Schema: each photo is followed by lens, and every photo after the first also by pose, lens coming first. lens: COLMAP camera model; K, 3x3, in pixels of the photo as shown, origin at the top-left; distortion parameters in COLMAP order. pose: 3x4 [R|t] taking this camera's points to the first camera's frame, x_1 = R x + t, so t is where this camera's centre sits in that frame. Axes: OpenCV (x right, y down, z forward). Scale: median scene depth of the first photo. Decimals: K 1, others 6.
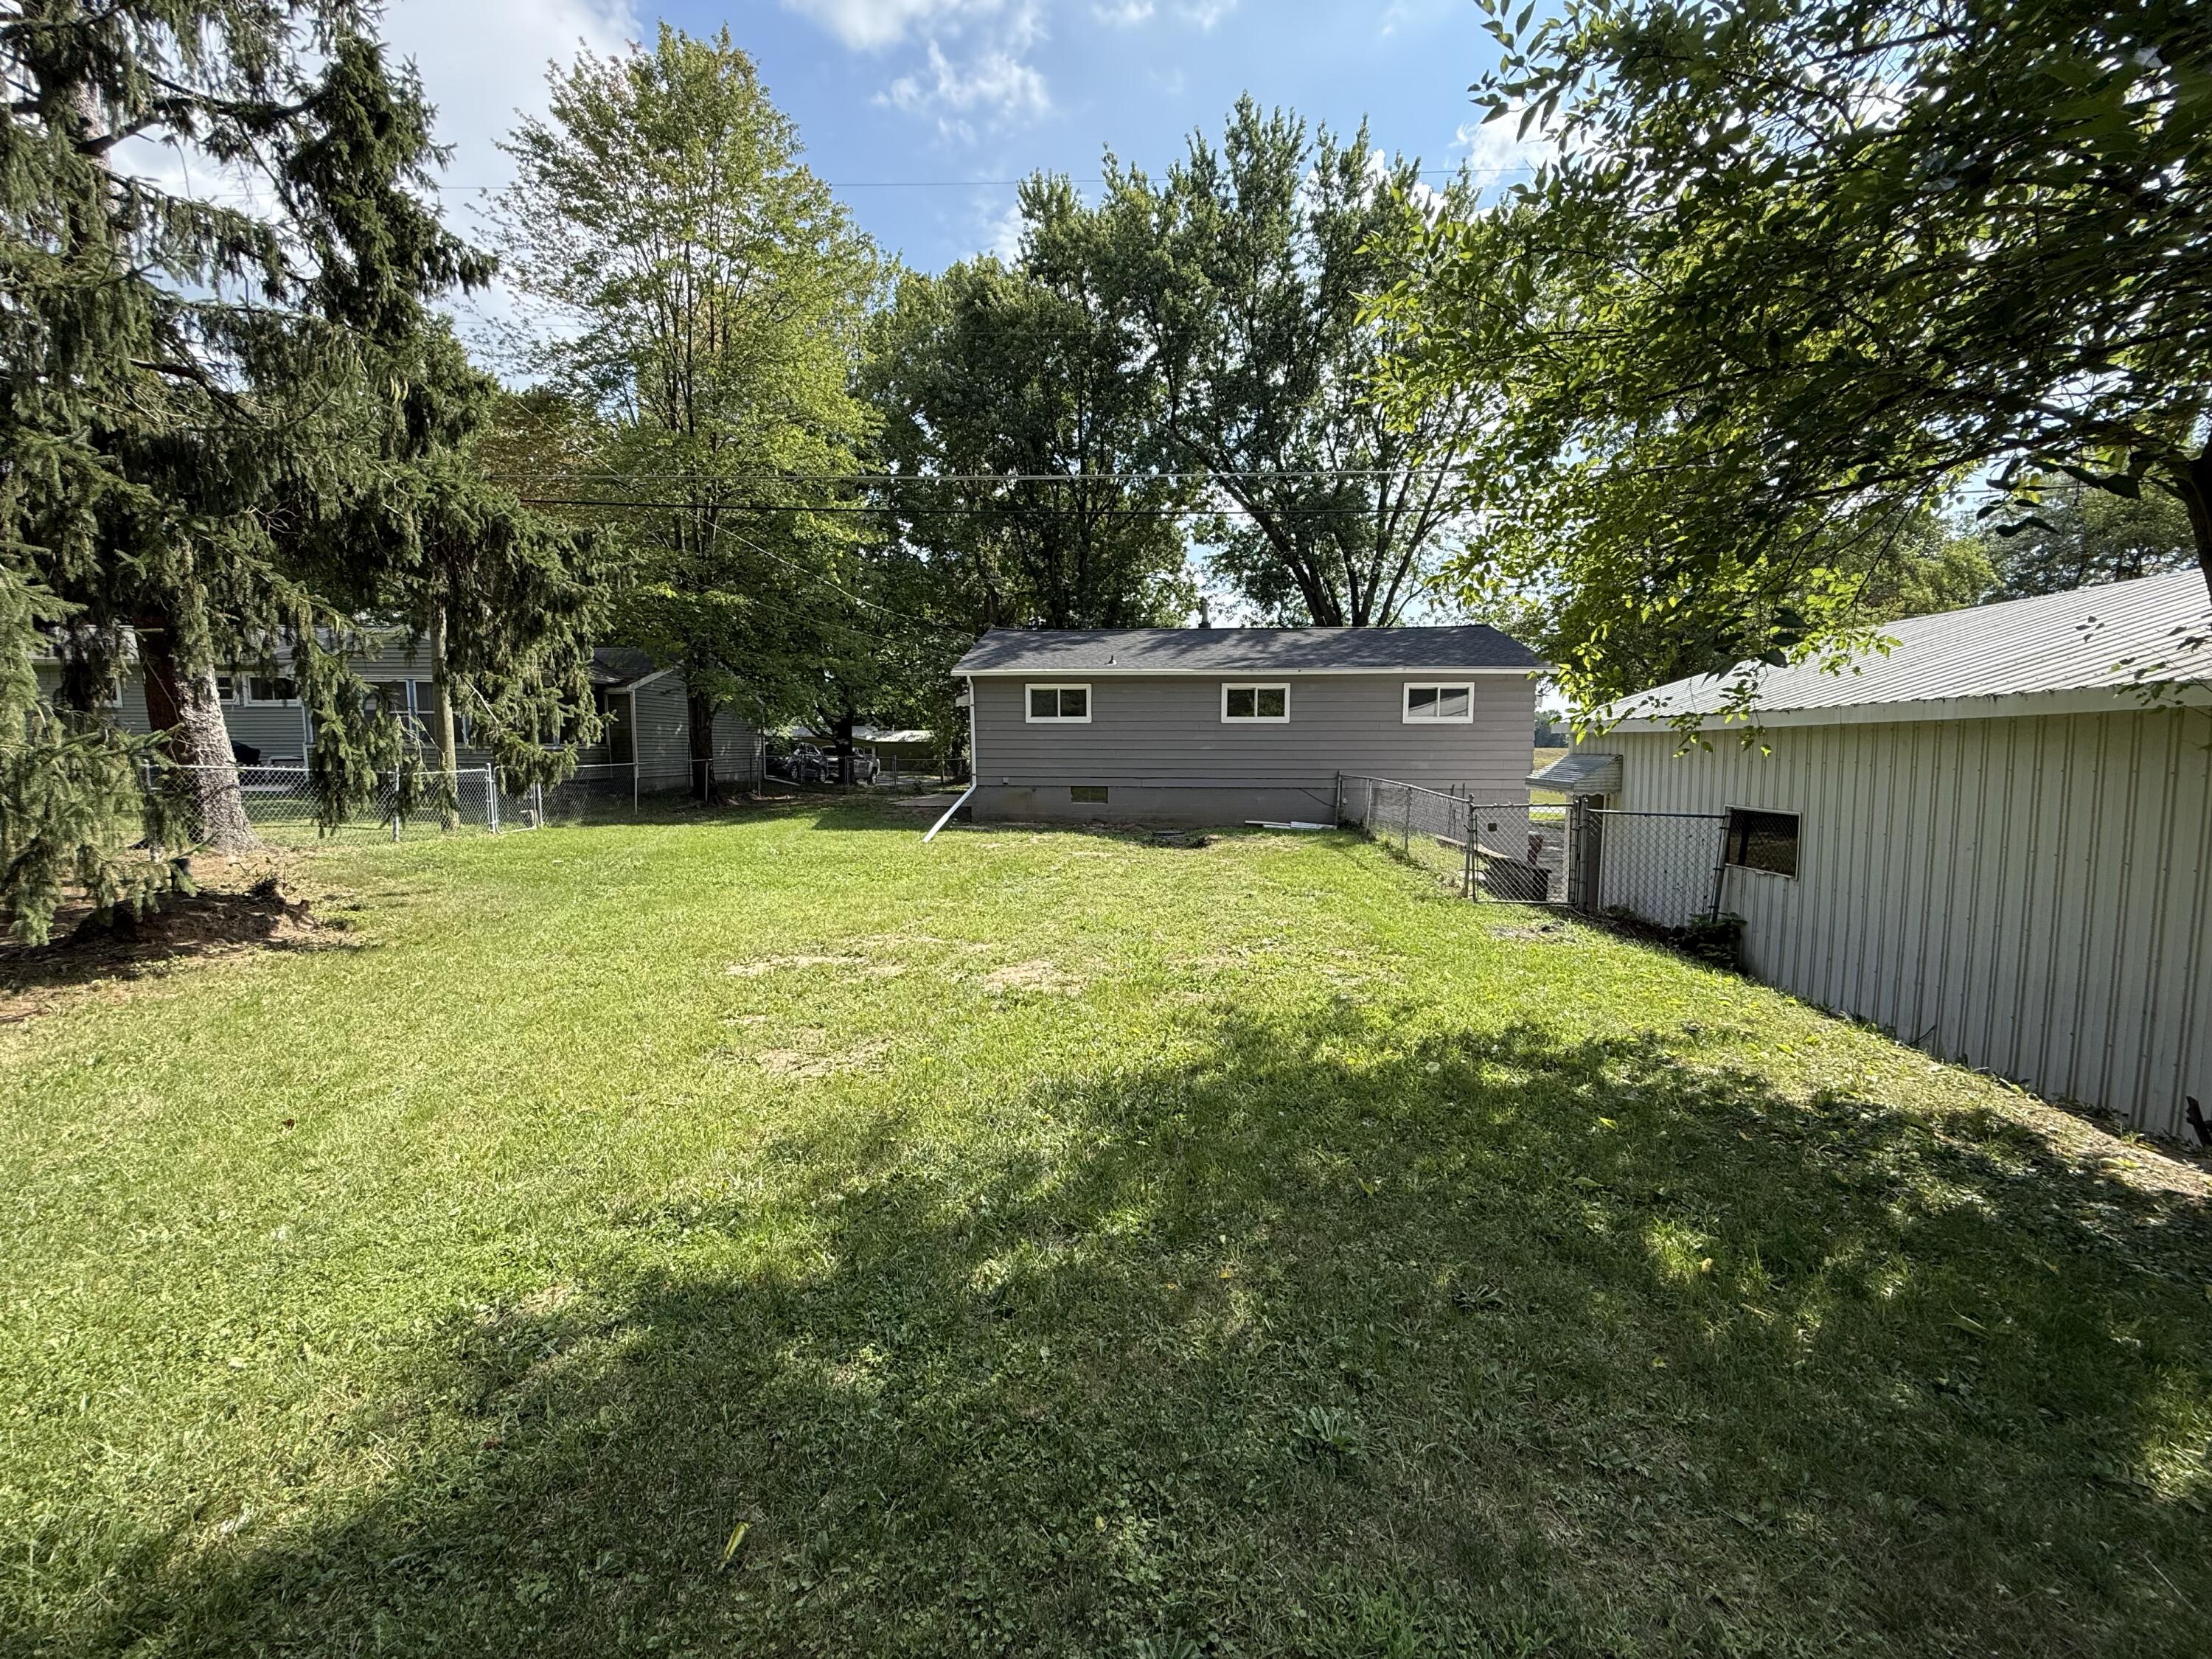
lens RADIAL K [[885.7, 0, 1099.3], [0, 885.7, 823.8], [0, 0, 1]] dist [-0.002069, 0.000379]
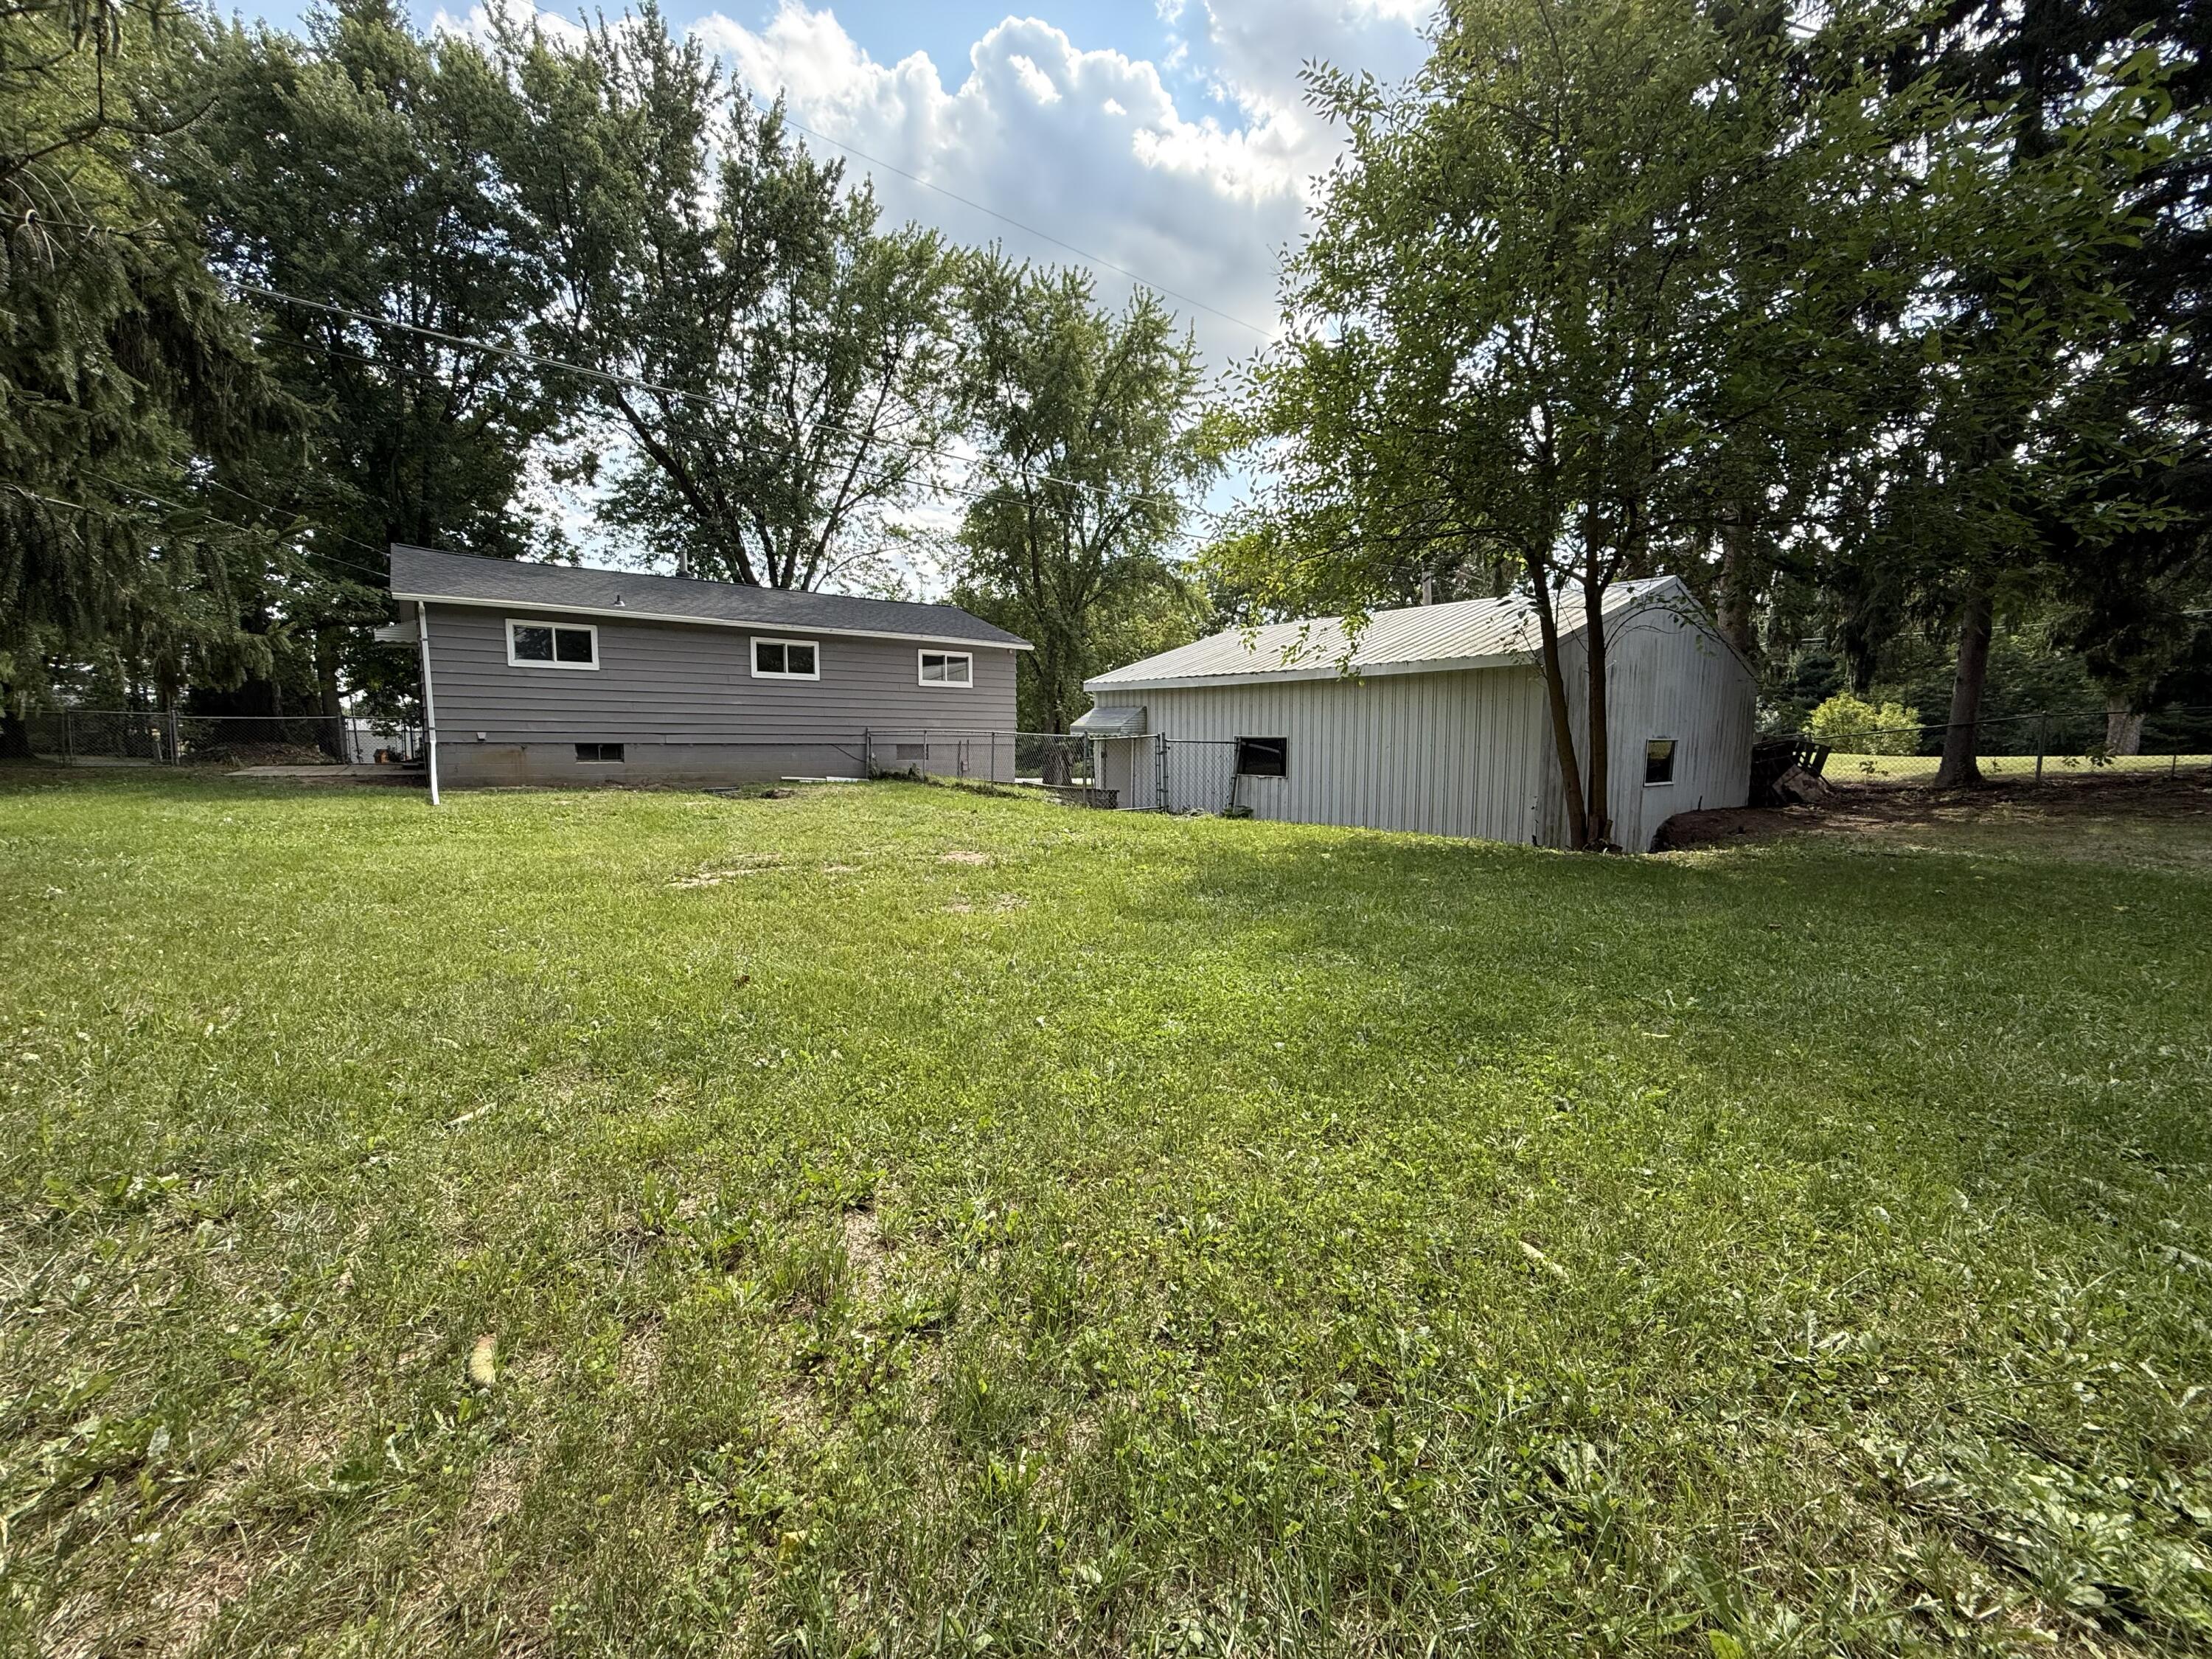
lens RADIAL K [[885.7, 0, 1101.9], [0, 885.7, 825.7], [0, 0, 1]] dist [-0.002069, 0.000379]
pose [[0.740335, -0.061496, 0.669420, -0.235969], [0.049283, 0.998092, 0.037186, 0.031716], [-0.670429, 0.005460, 0.741953, 0.015514]]
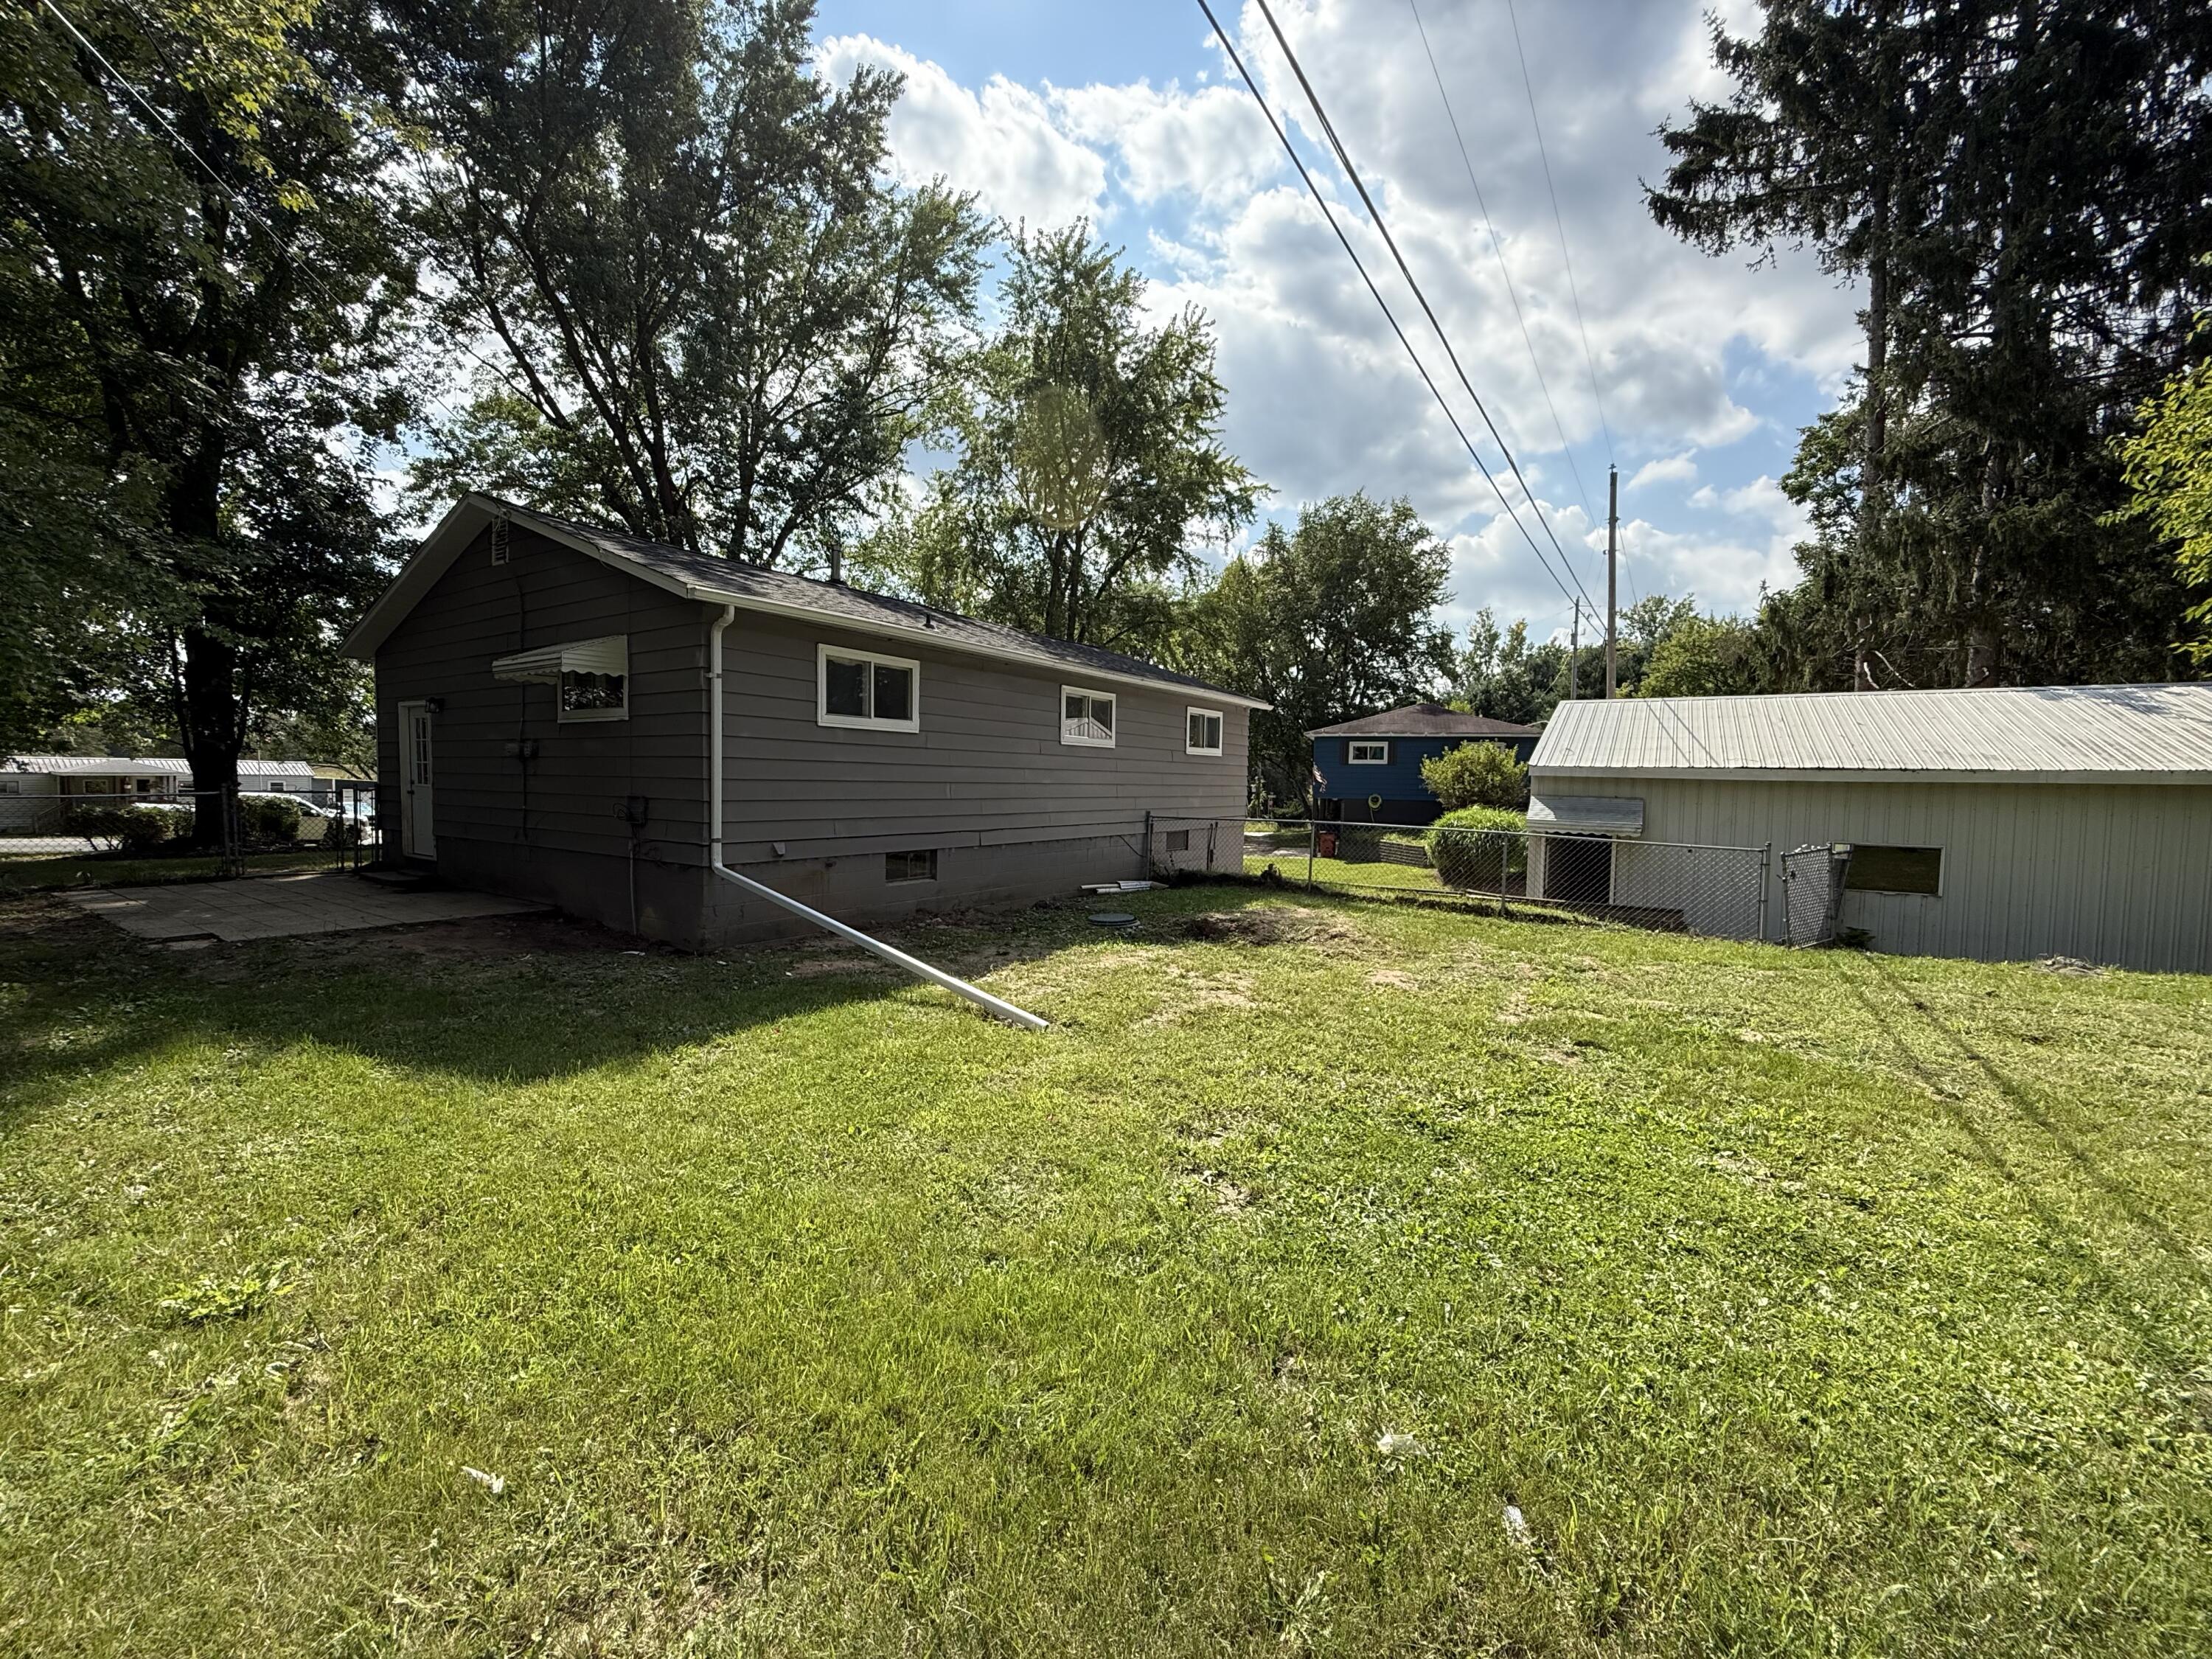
lens RADIAL K [[885.7, 0, 1102.2], [0, 885.7, 824.4], [0, 0, 1]] dist [-0.002069, 0.000379]
pose [[0.479016, -0.037642, 0.876998, -0.429849], [0.054964, 0.998406, 0.012832, -0.058497], [-0.876083, 0.042057, 0.480322, 0.640004]]
